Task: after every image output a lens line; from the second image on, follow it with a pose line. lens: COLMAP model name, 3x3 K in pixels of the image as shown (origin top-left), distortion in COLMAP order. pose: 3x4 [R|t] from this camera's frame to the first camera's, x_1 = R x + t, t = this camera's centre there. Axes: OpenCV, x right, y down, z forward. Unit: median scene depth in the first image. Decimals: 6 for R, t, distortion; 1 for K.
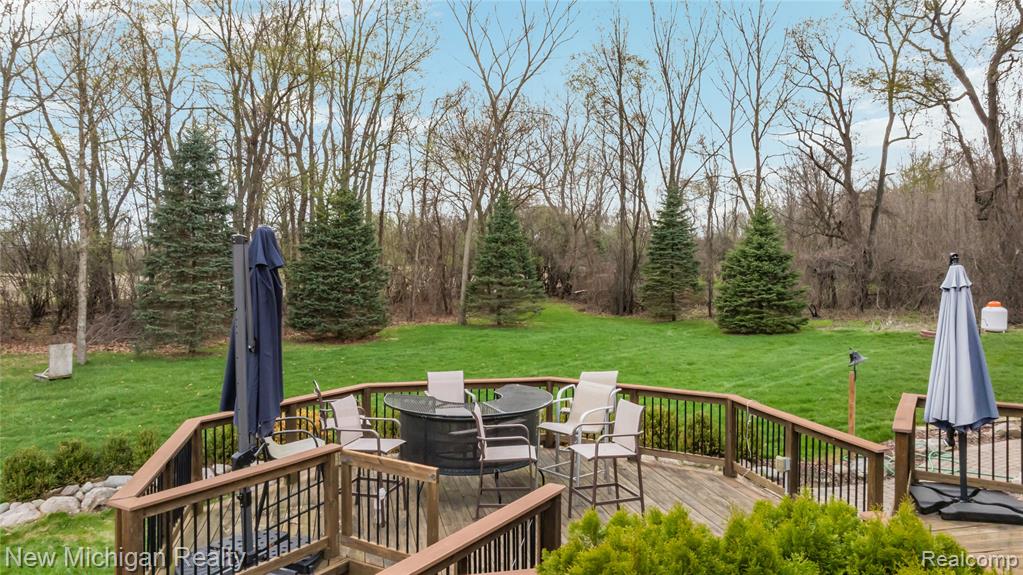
lens RADIAL K [[720.5, 0, 512.7], [0, 720.5, 286.5], [0, 0, 1]] dist [-0.013625, -0.008576]
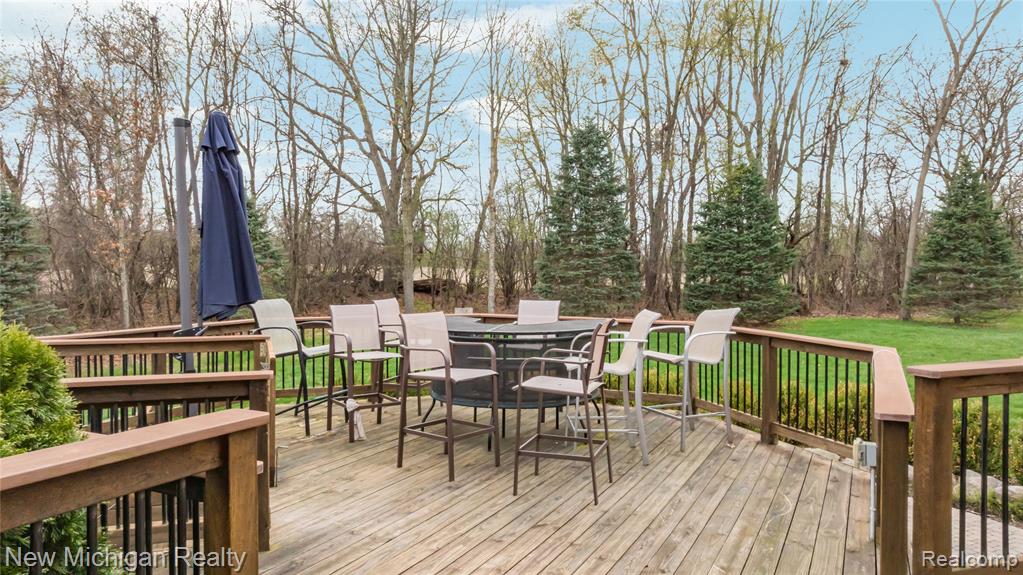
lens RADIAL K [[720.5, 0, 507.5], [0, 720.5, 285.0], [0, 0, 1]] dist [-0.013625, -0.008576]
pose [[0.771647, 0.014342, -0.635889, 0.100554], [-0.022371, 0.999739, -0.004598, 0.025904], [0.635657, 0.017773, 0.771767, 0.069571]]
